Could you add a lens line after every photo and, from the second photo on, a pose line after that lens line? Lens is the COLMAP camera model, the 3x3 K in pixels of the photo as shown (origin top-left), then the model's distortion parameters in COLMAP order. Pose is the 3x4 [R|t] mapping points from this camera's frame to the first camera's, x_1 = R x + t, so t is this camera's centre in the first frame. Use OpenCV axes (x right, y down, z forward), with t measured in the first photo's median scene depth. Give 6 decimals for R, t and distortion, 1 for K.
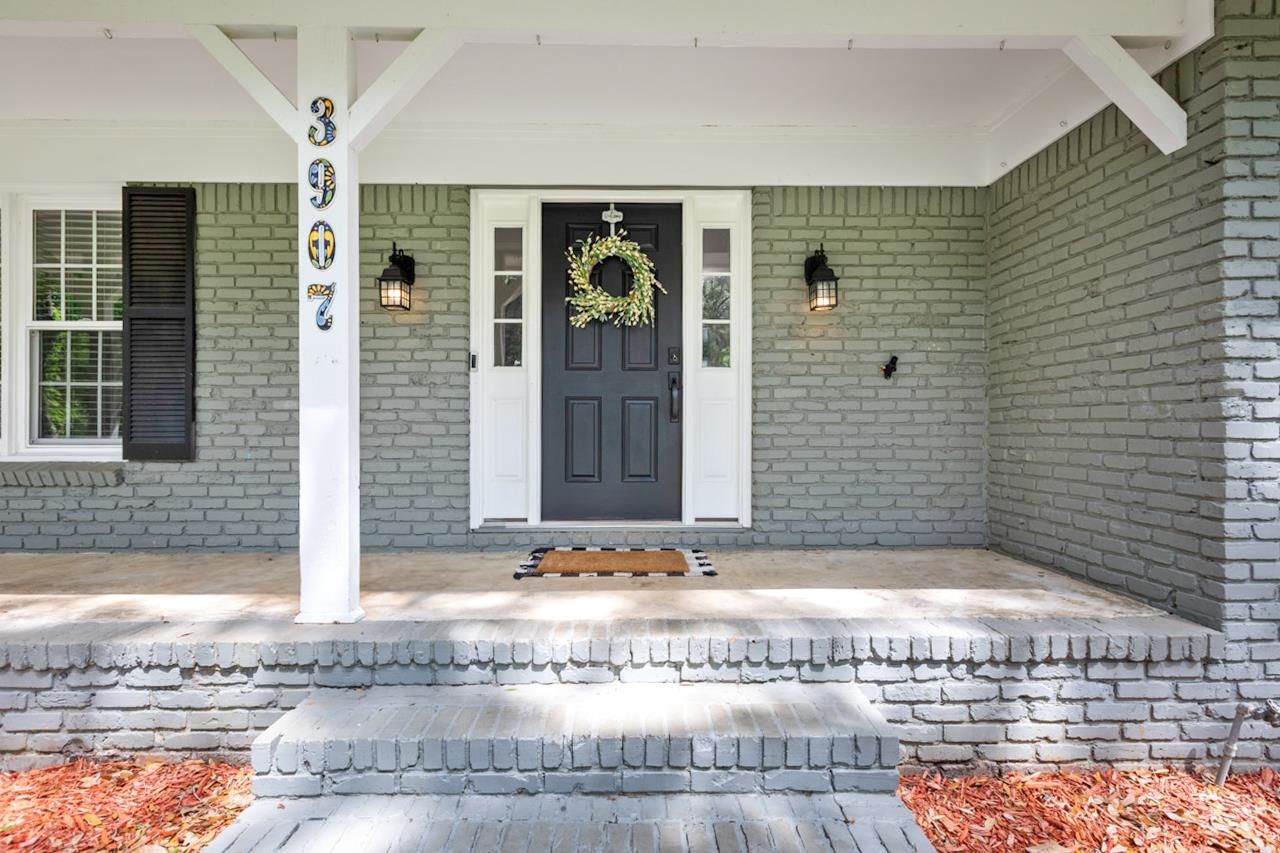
lens RADIAL K [[581.1, 0, 637.3], [0, 581.1, 419.0], [0, 0, 1]] dist [0.001032, 0.000268]
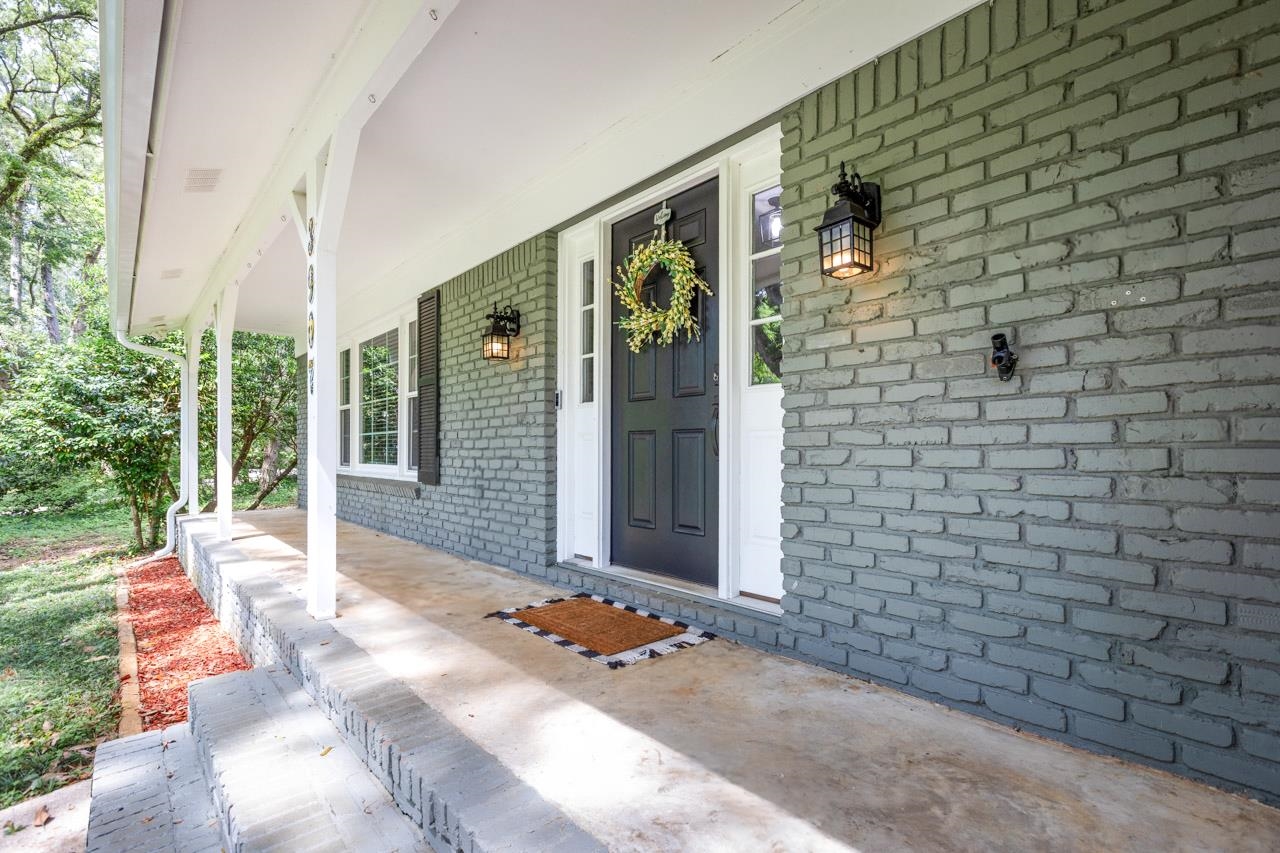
lens RADIAL K [[585.5, 0, 642.1], [0, 585.5, 441.0], [0, 0, 1]] dist [0.000484, -0.000115]
pose [[0.651319, -0.011783, -0.758712, 0.605704], [0.013742, 0.999899, -0.003731, -0.019573], [0.758679, -0.007996, 0.651415, 0.437141]]
